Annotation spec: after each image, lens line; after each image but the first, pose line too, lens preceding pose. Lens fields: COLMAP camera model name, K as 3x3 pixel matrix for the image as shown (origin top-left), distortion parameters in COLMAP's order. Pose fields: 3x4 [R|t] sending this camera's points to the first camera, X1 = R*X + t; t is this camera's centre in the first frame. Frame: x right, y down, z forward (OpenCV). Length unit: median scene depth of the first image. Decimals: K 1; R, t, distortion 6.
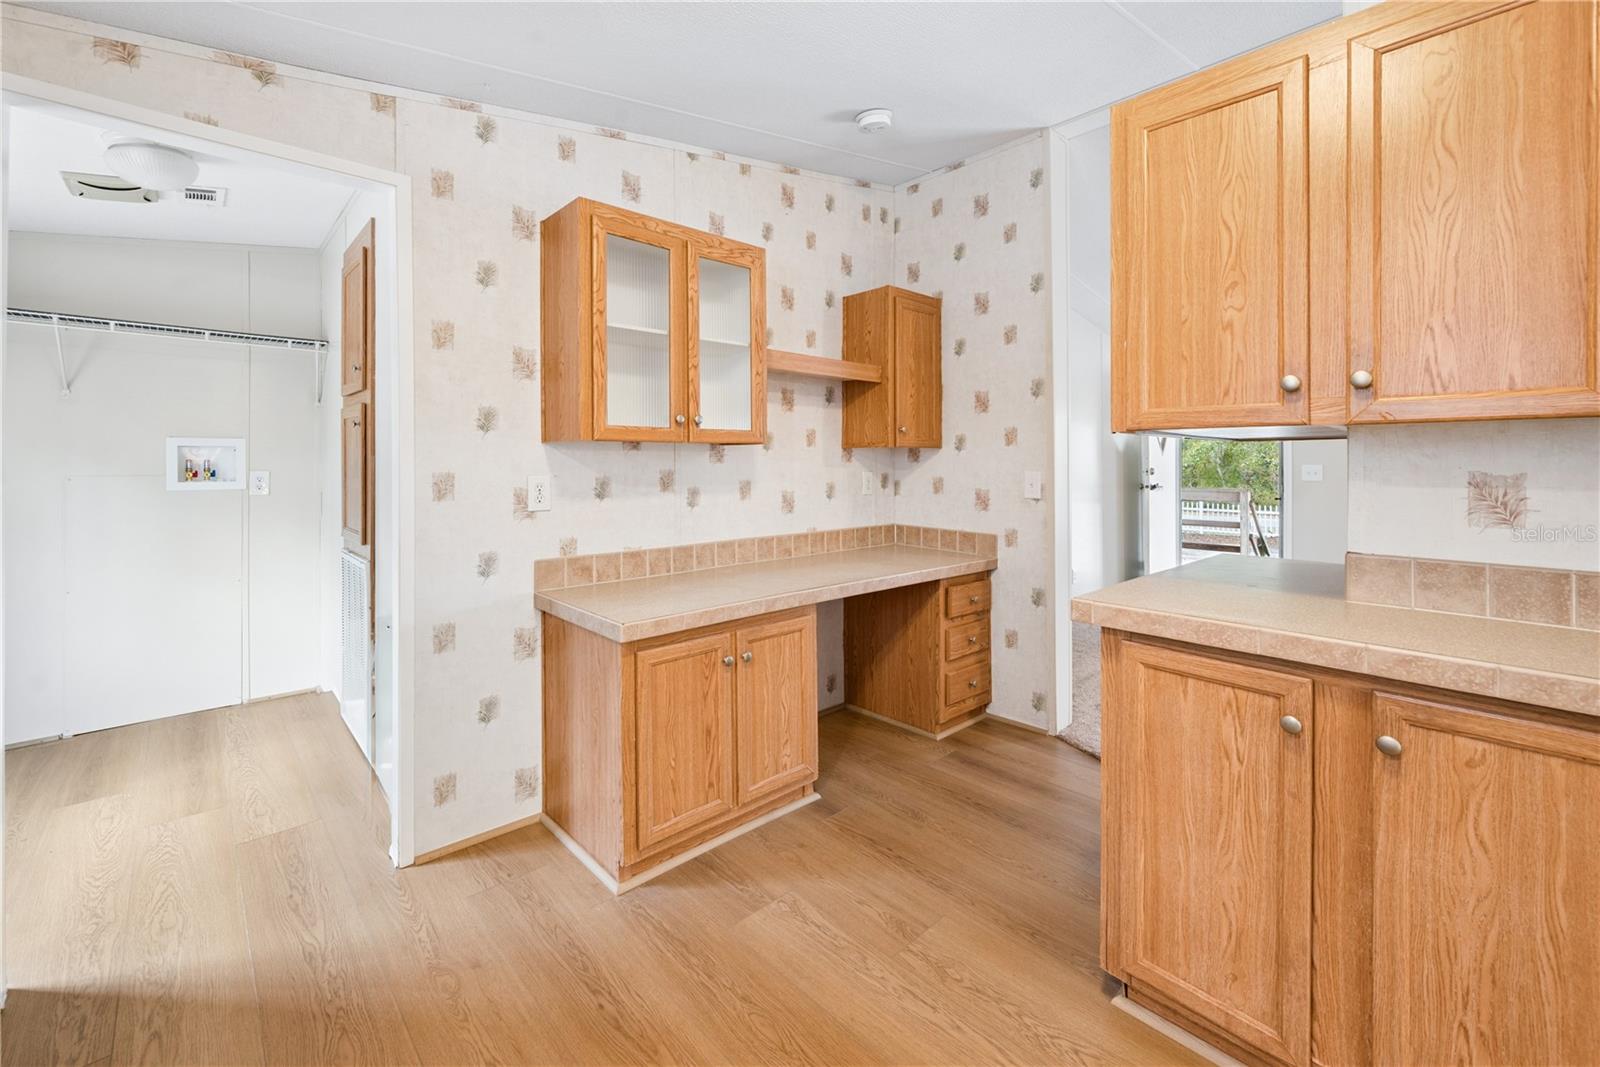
lens RADIAL K [[662.5, 0, 790.7], [0, 662.5, 463.0], [0, 0, 1]] dist [-0.000809, -0.000224]
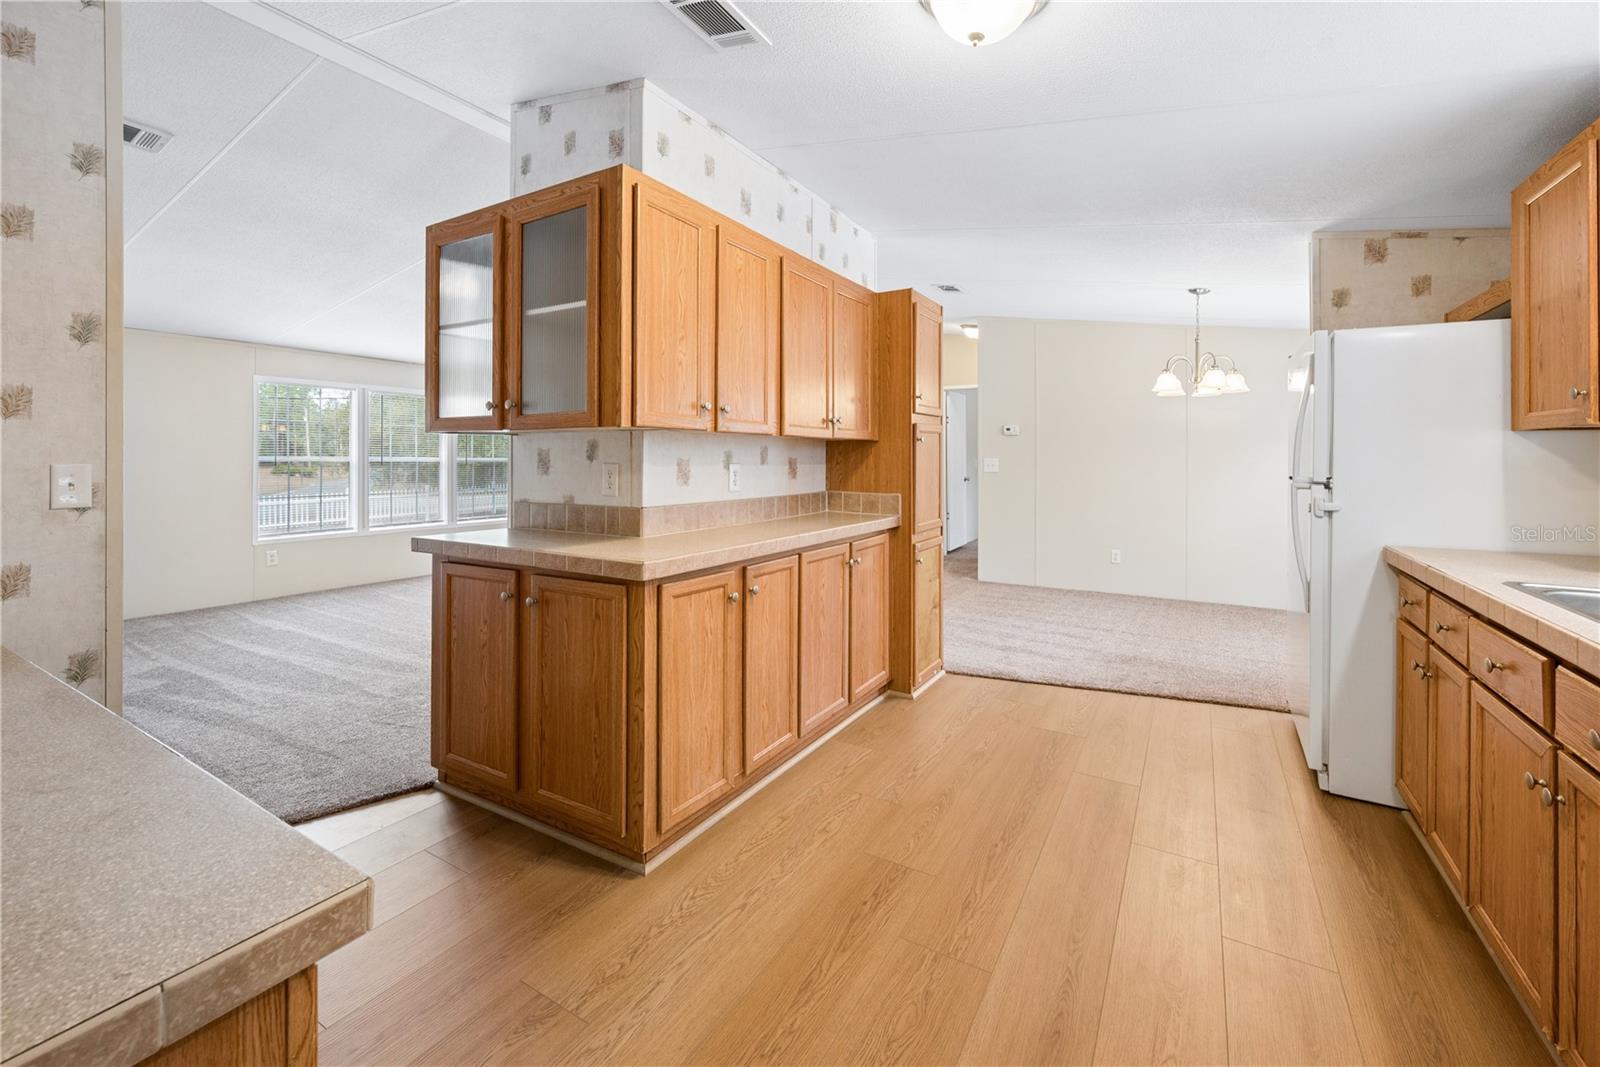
lens RADIAL K [[664.8, 0, 803.2], [0, 664.8, 453.7], [0, 0, 1]] dist [-0.000444, -0.000110]
pose [[-0.286548, 0.005627, 0.958049, -0.544034], [-0.002440, 0.999975, -0.006603, 0.007949], [-0.958063, -0.004230, -0.286527, 0.704649]]
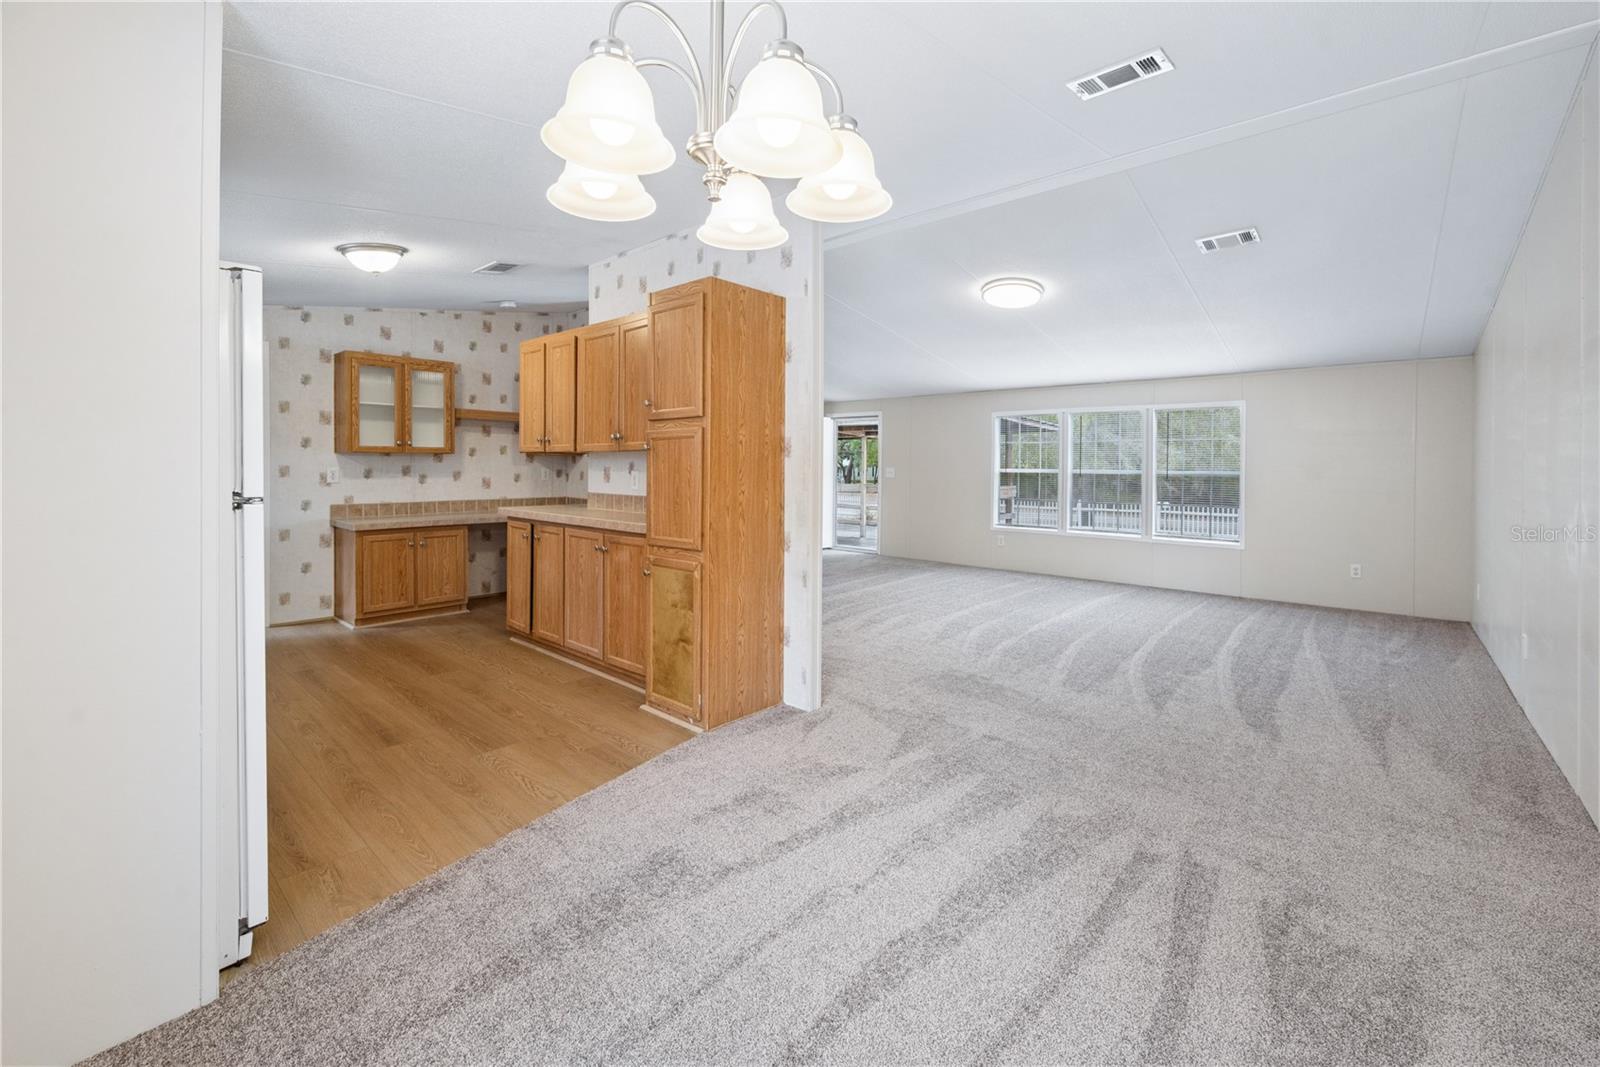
lens RADIAL K [[654.9, 0, 803.6], [0, 654.9, 471.2], [0, 0, 1]] dist [-0.000651, -0.000116]
pose [[0.994047, 0.007182, 0.108719, 0.978029], [-0.008030, 0.999941, 0.007363, 0.003607], [-0.108660, -0.008192, 0.994045, -1.400249]]
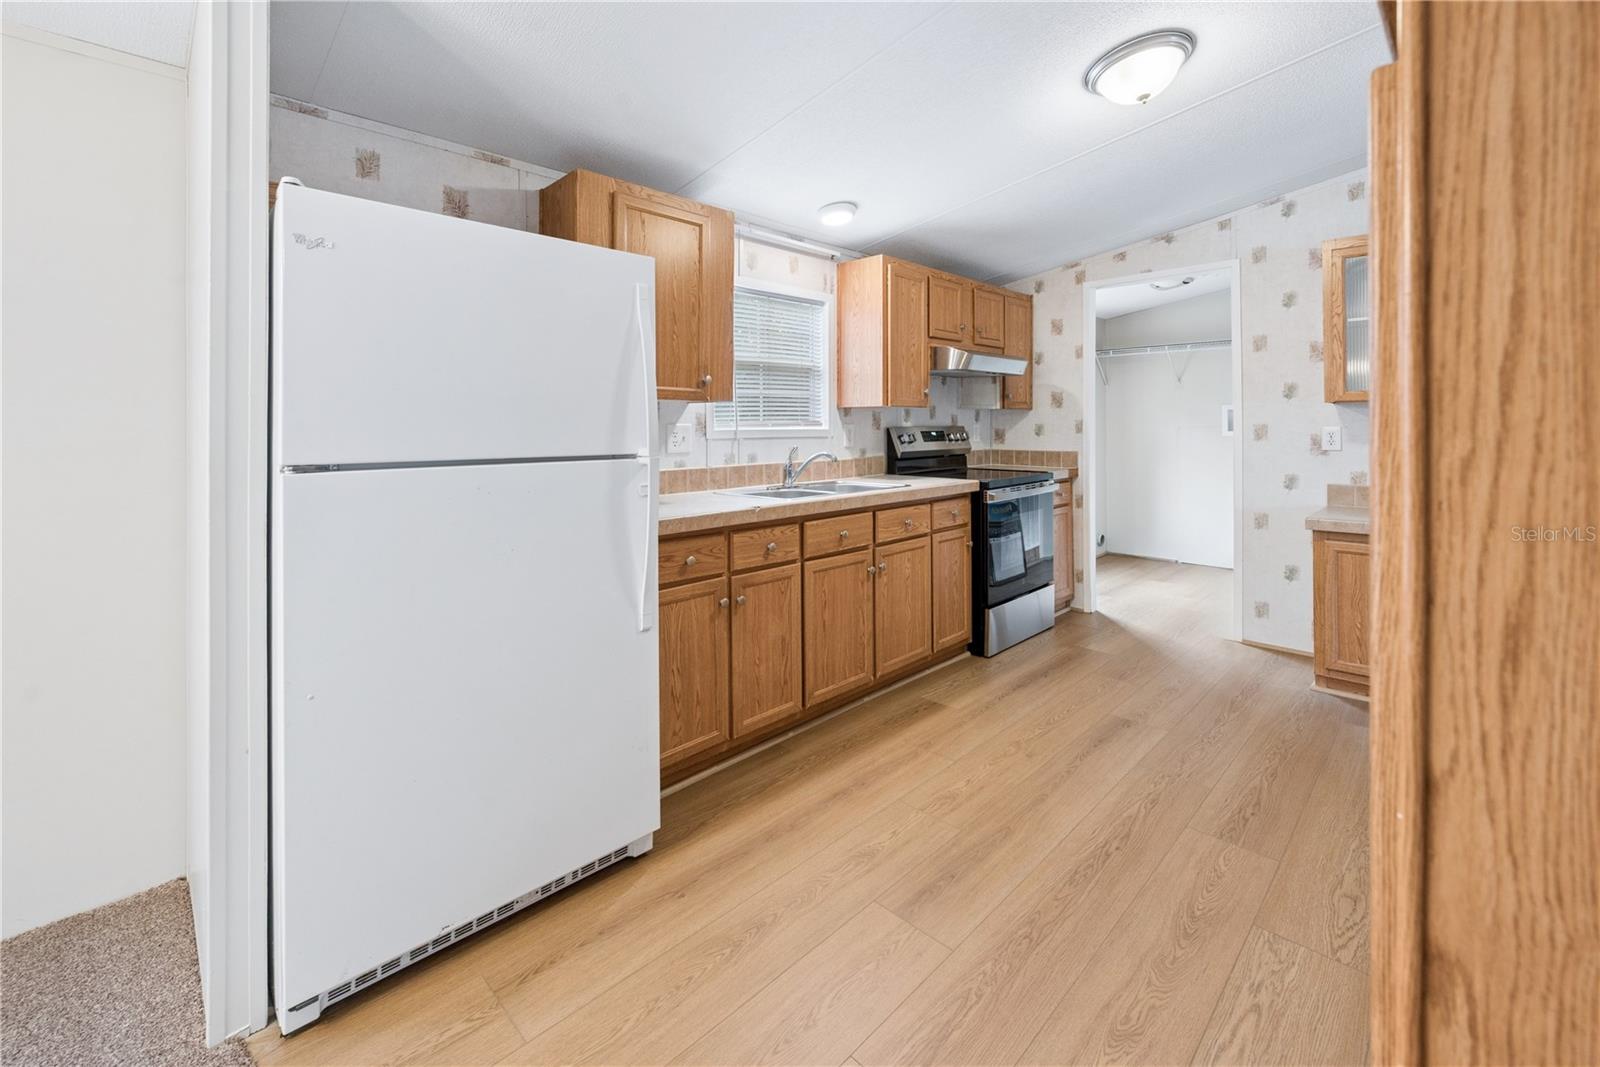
lens RADIAL K [[676.4, 0, 804.4], [0, 676.4, 422.5], [0, 0, 1]] dist [-0.000722, -0.000284]
pose [[0.043783, -0.002502, -0.999038, 1.069091], [0.004950, 0.999985, -0.002287, 0.008401], [0.999029, -0.004845, 0.043795, -0.228895]]
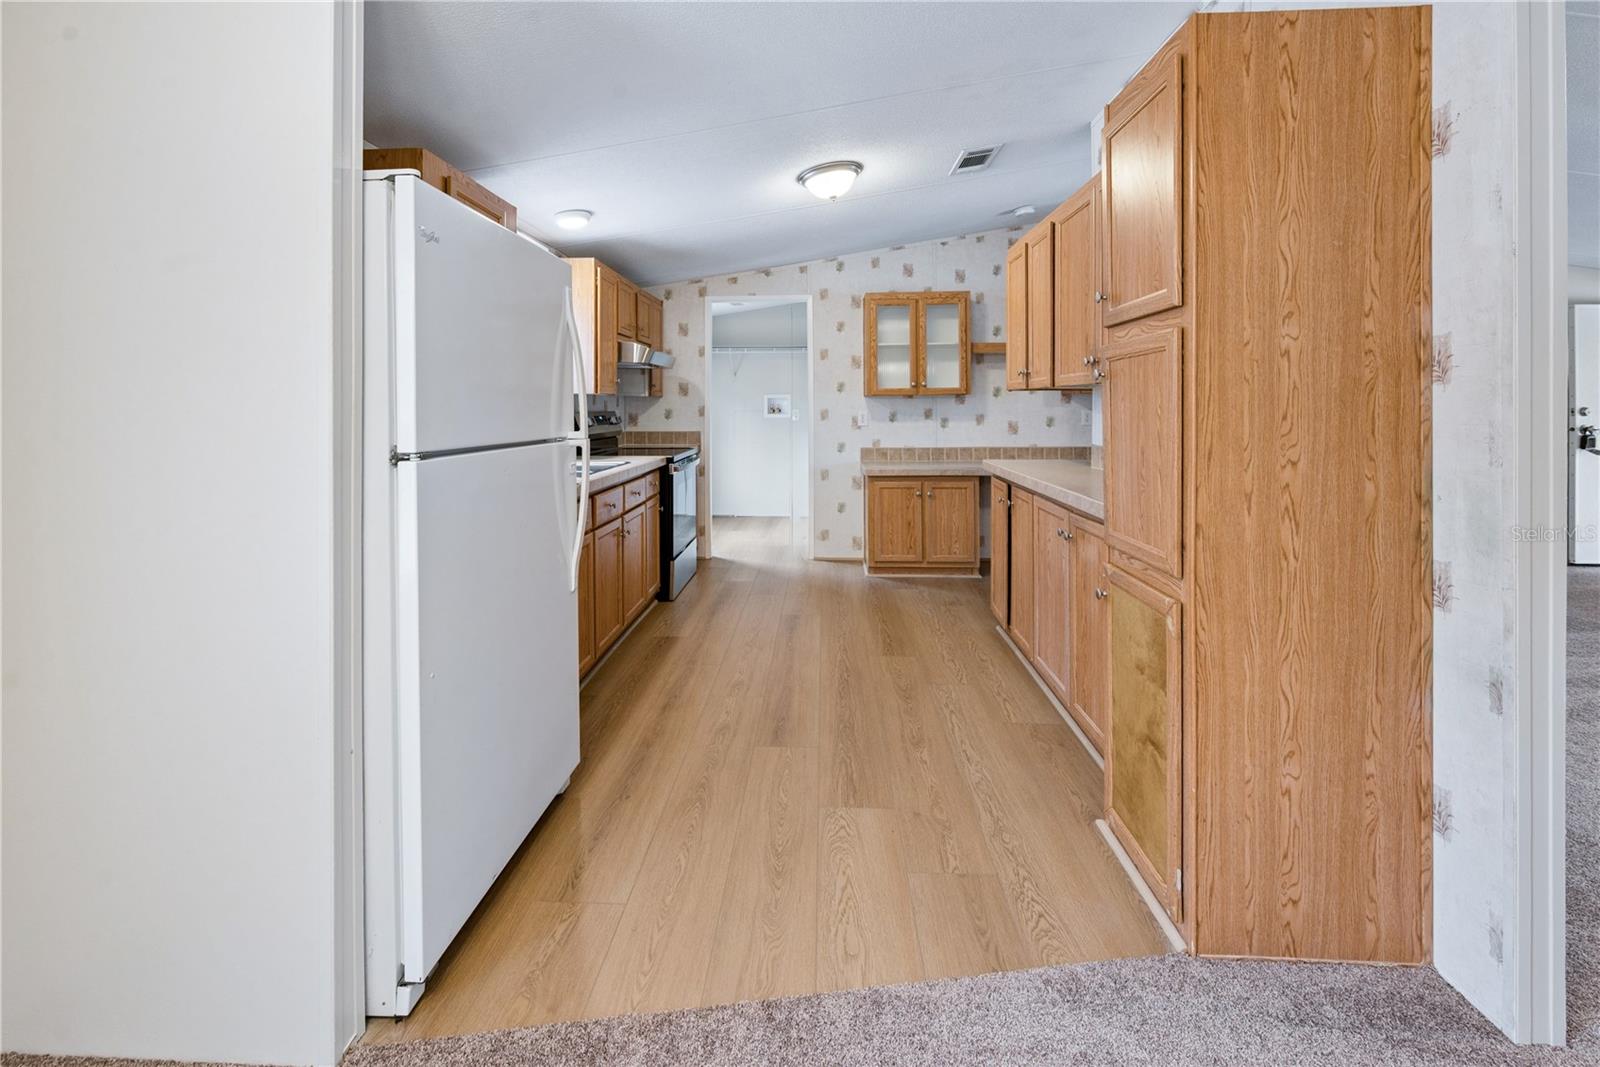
lens RADIAL K [[679.4, 0, 795.0], [0, 679.4, 409.6], [0, 0, 1]] dist [0.000061, -0.000352]
pose [[0.705008, 0.000793, -0.709199, 1.124577], [0.004325, 0.999976, 0.005417, 0.002321], [0.709186, -0.006886, 0.704988, -0.821799]]
